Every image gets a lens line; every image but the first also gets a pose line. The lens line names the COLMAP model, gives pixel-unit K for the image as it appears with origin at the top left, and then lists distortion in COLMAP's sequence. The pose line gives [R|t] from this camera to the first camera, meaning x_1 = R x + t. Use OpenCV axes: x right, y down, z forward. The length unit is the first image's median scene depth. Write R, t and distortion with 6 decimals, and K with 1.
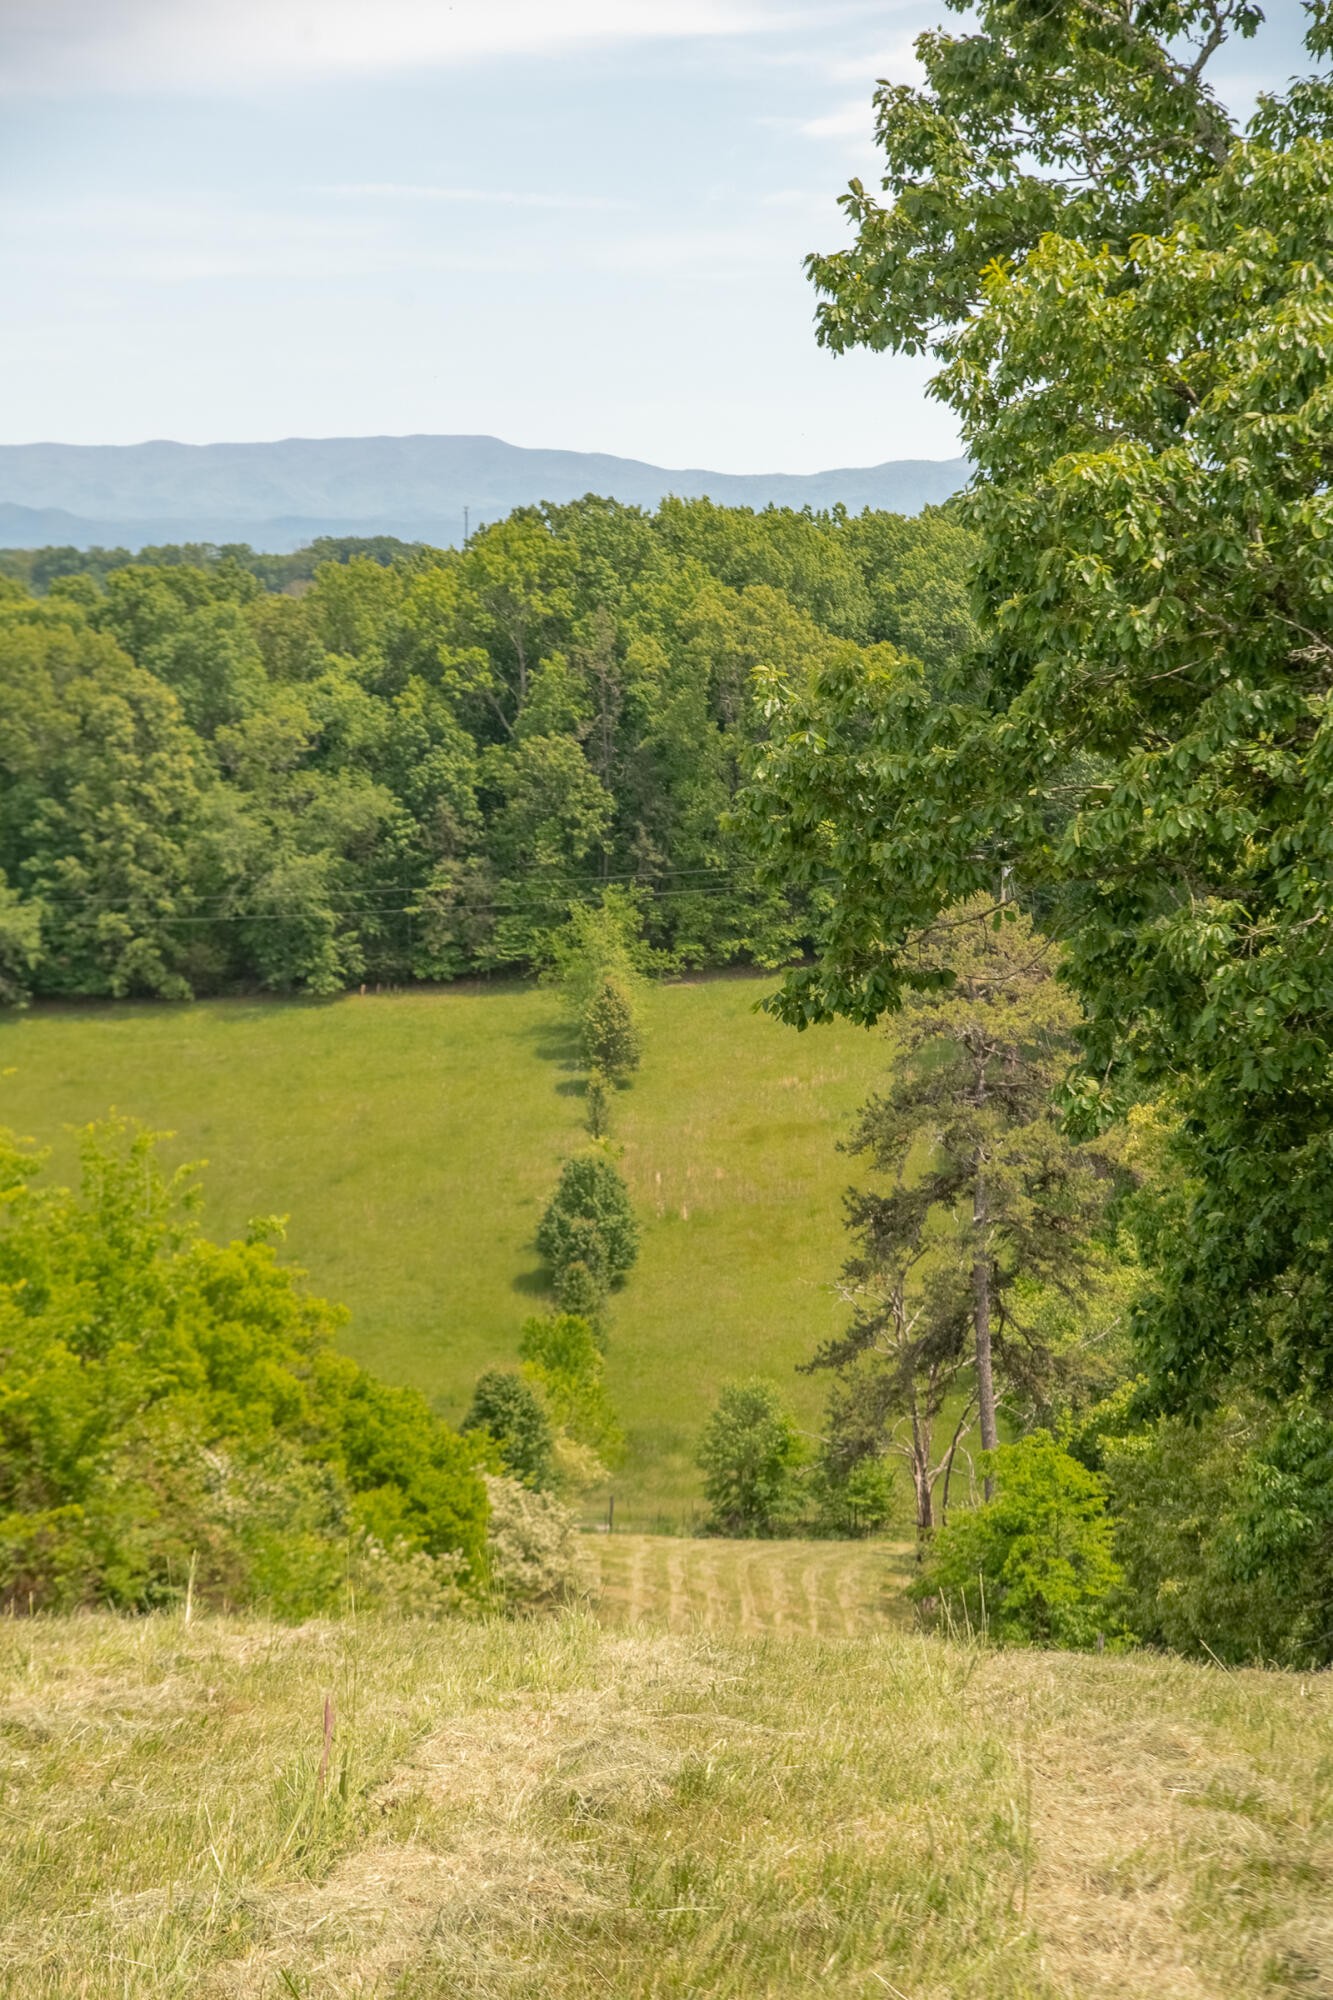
lens RADIAL K [[4890.7, 0, 612.4], [0, 4890.7, 1029.6], [0, 0, 1]] dist [0.735832, 0.000000]
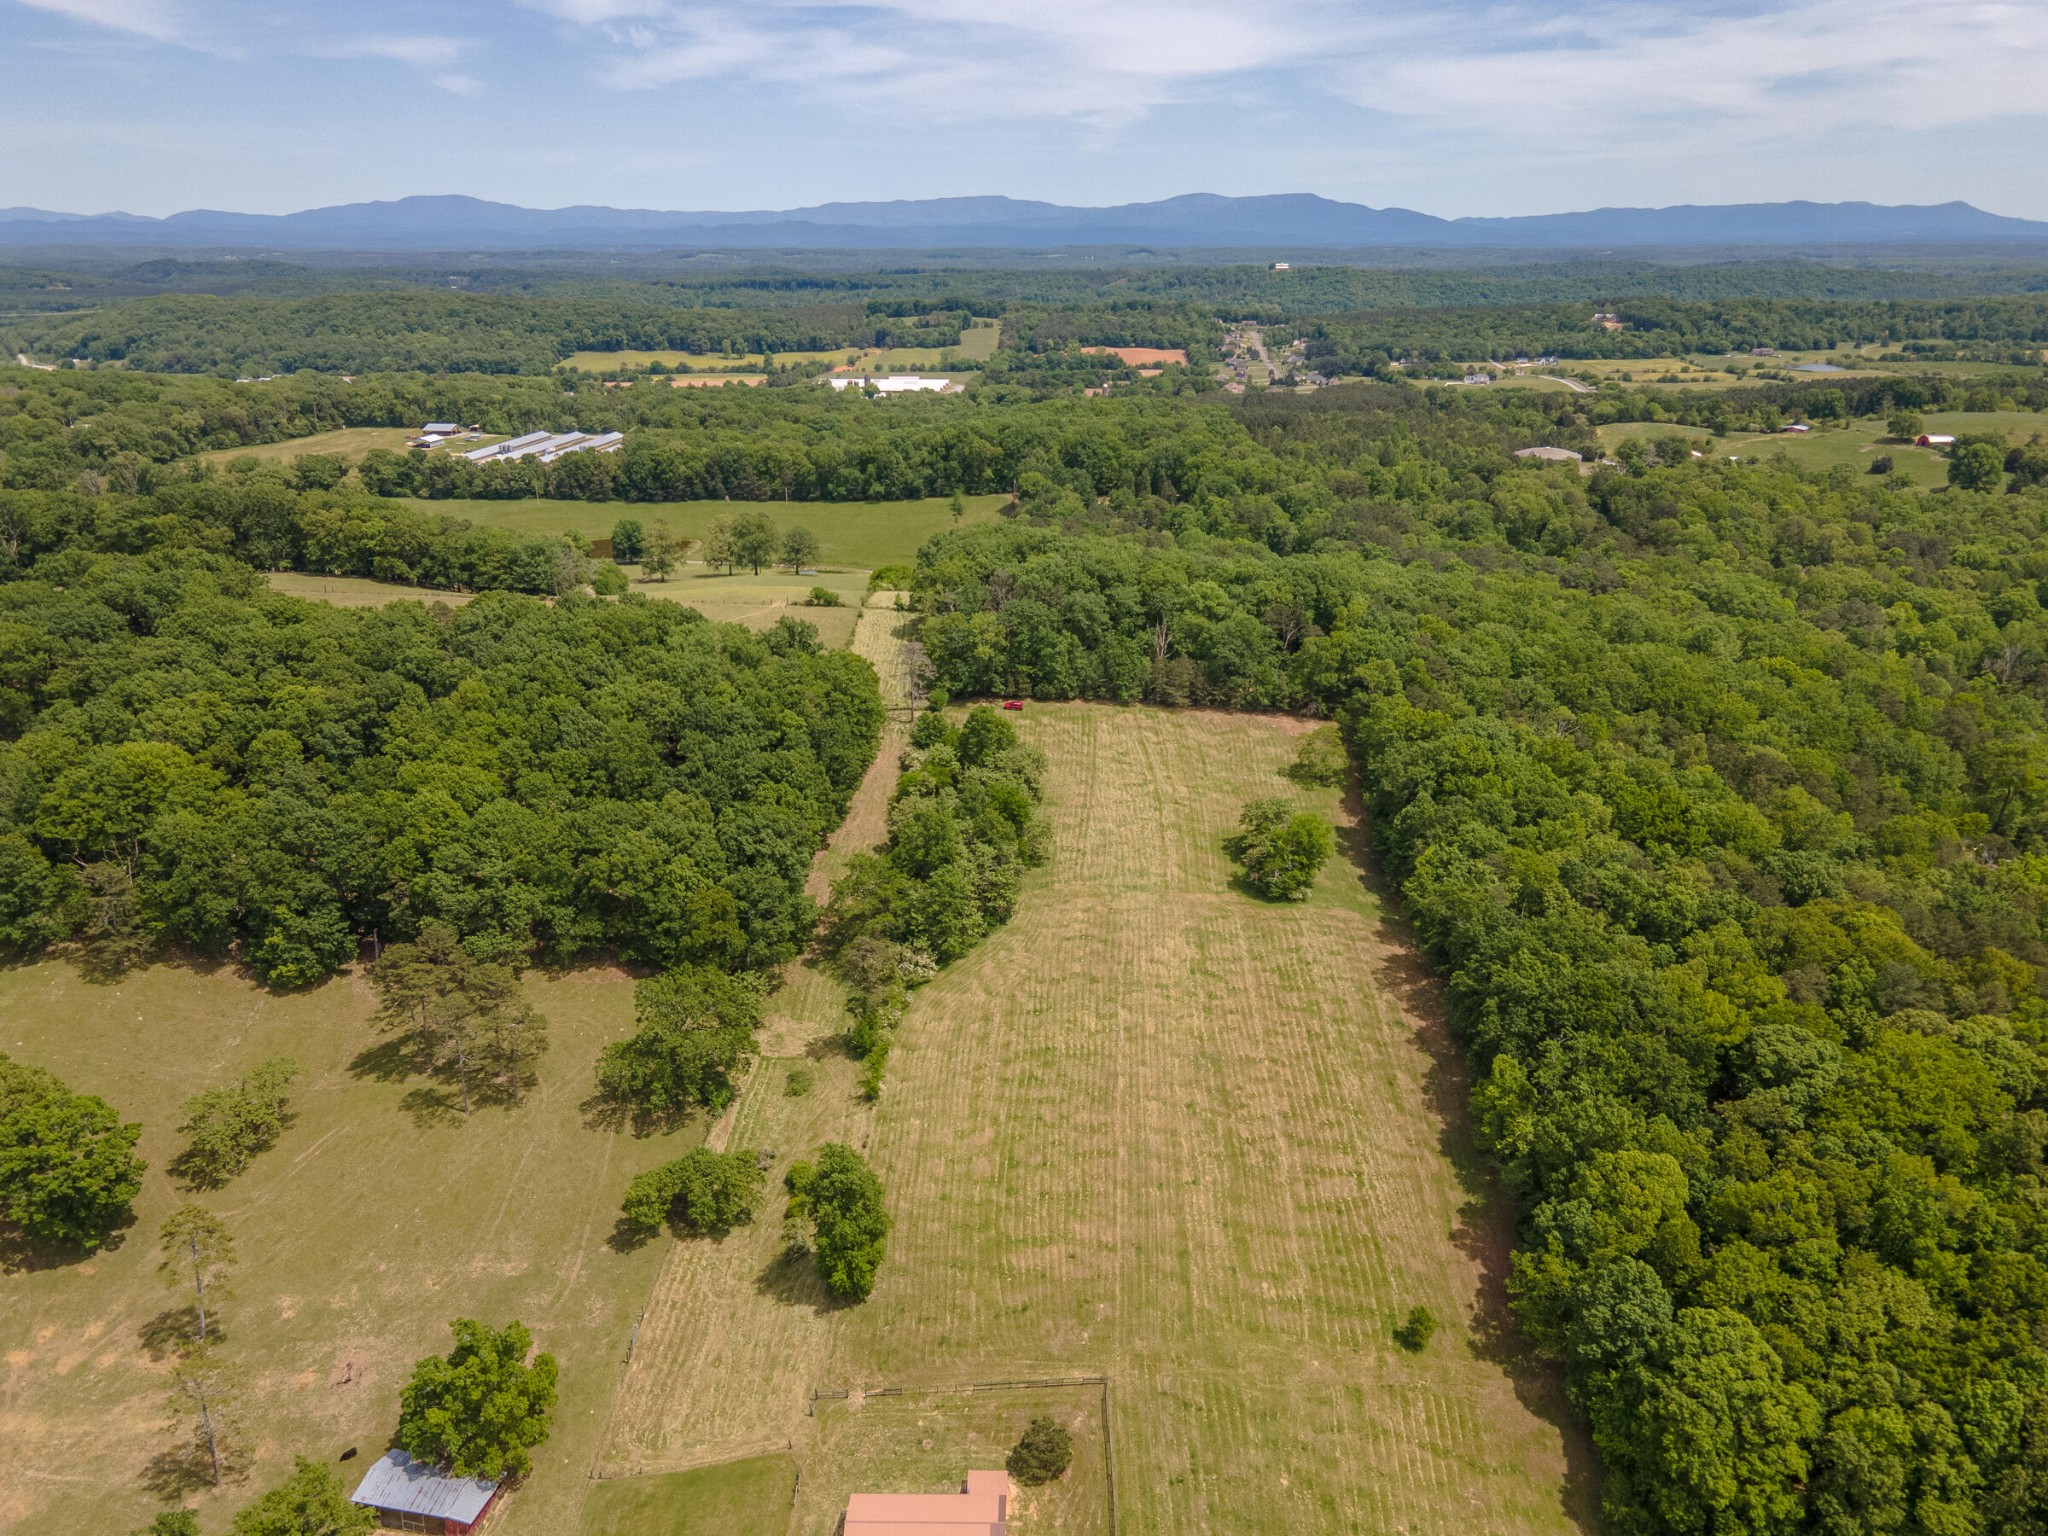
lens RADIAL K [[1494.5, 0, 1022.3], [0, 1494.5, 772.3], [0, 0, 1]] dist [0.029784, 0.007244]
pose [[0.999881, -0.000875, -0.015389, 0.255338], [0.004681, 0.968467, 0.249097, -0.343889], [0.014686, -0.249140, 0.968356, -2.592493]]
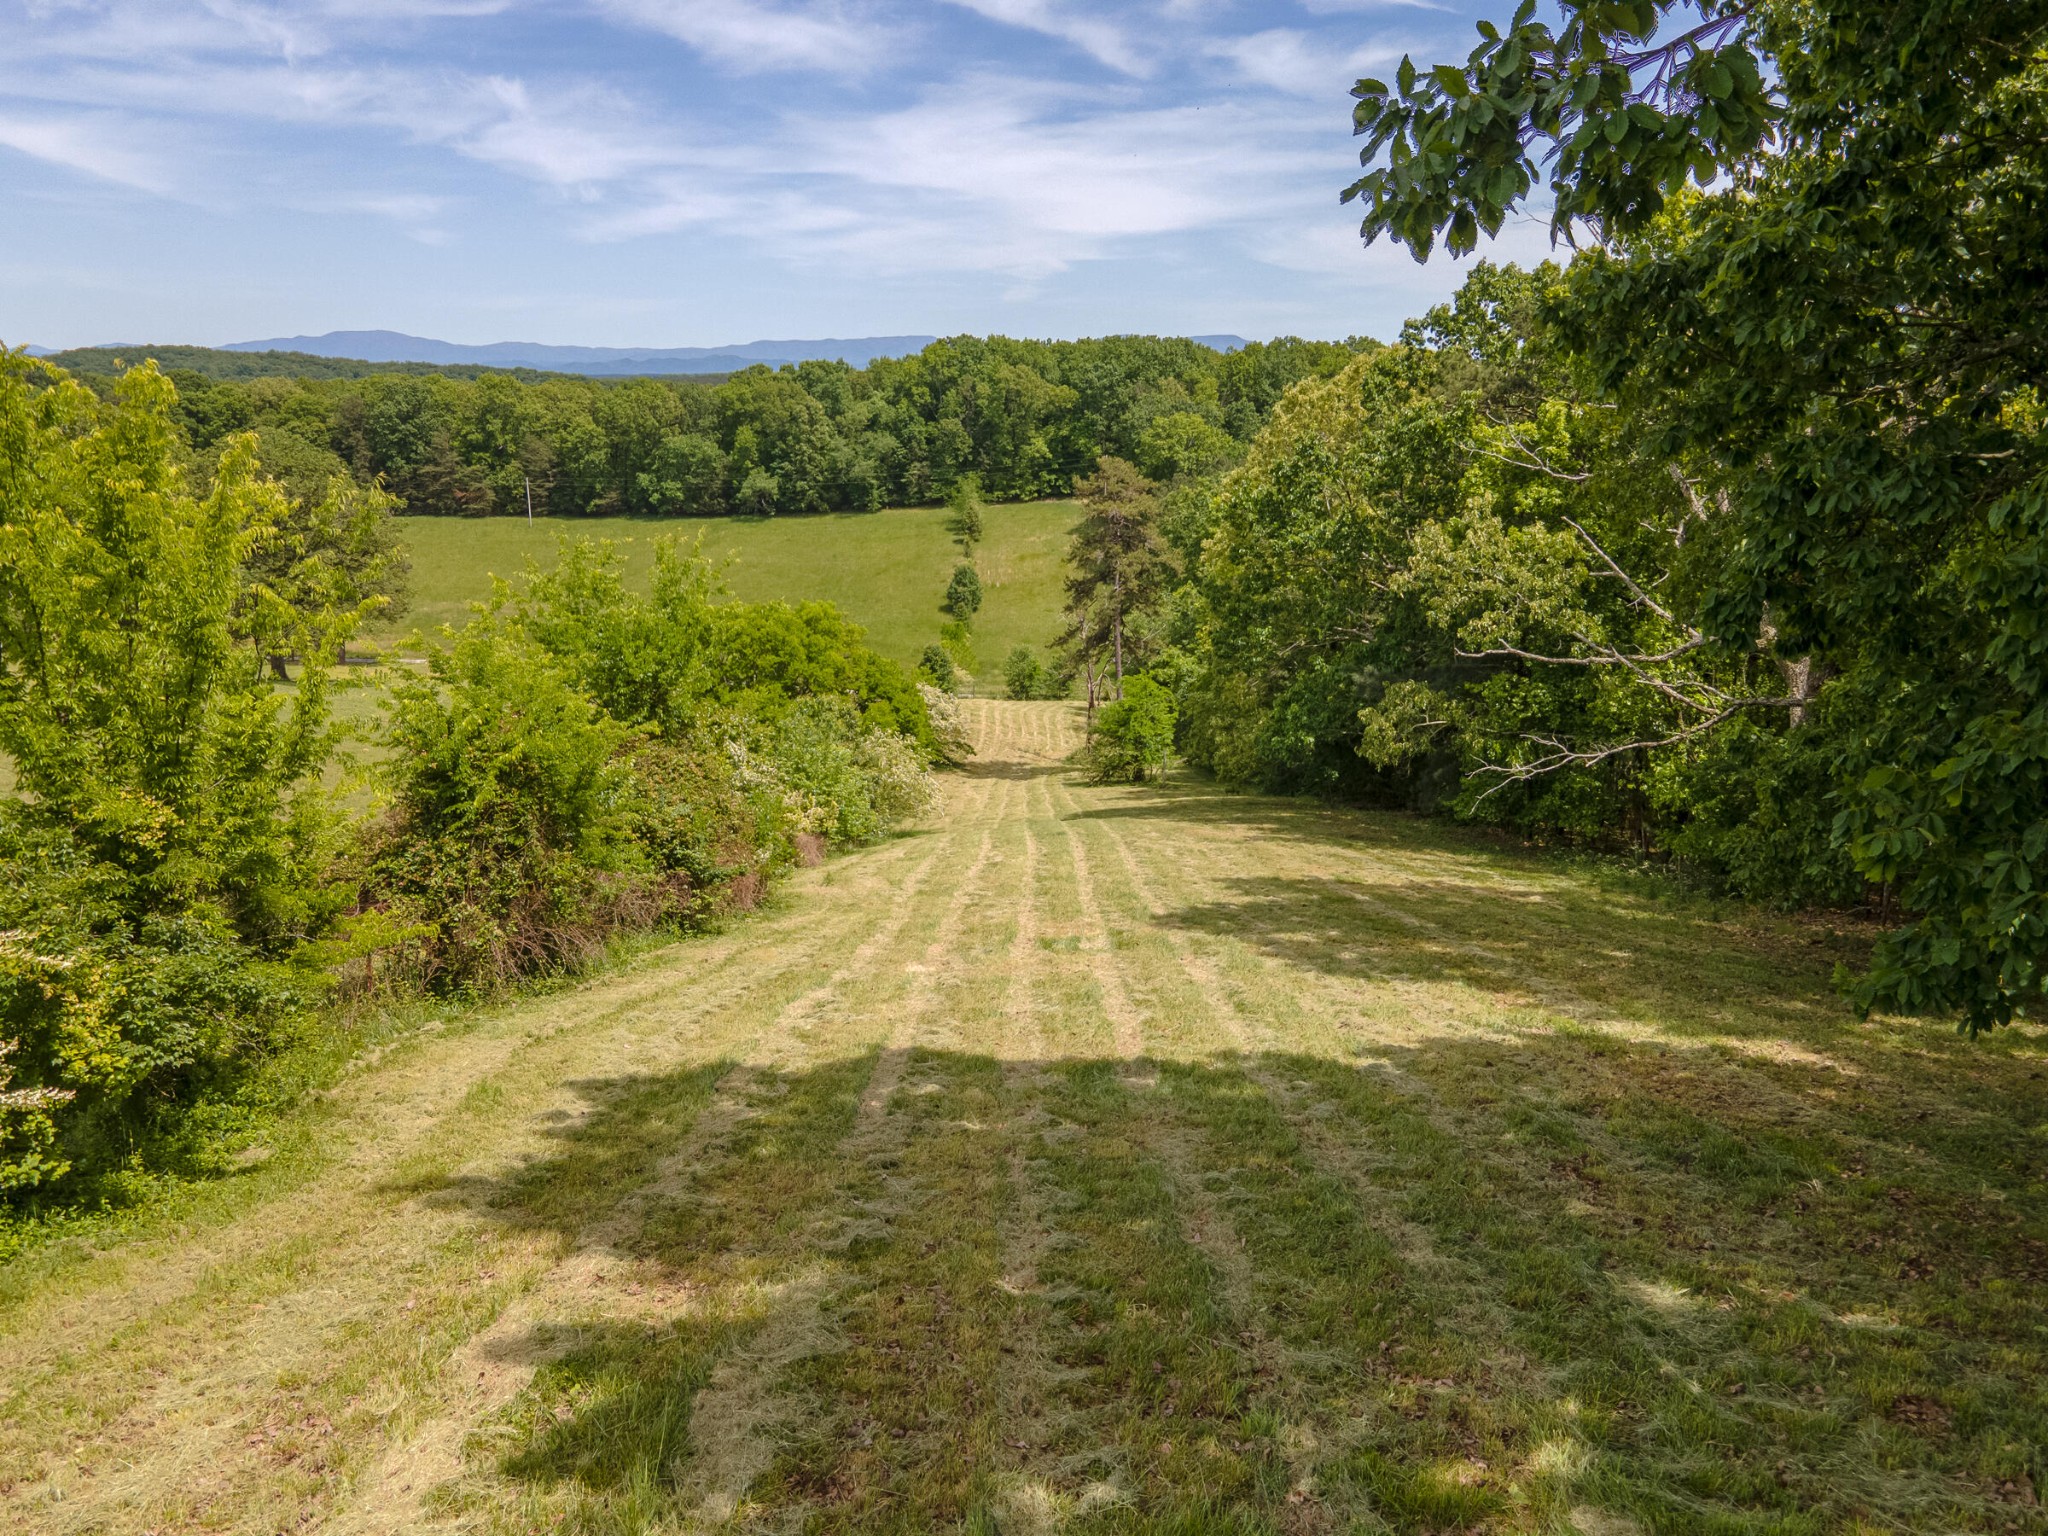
lens RADIAL K [[1494.5, 0, 984.2], [0, 1494.5, 782.0], [0, 0, 1]] dist [0.029784, 0.007244]
pose [[0.999958, -0.005166, 0.007586, -0.001107], [0.003811, 0.985634, 0.168850, 0.005384], [-0.008350, -0.168814, 0.985613, 0.188820]]
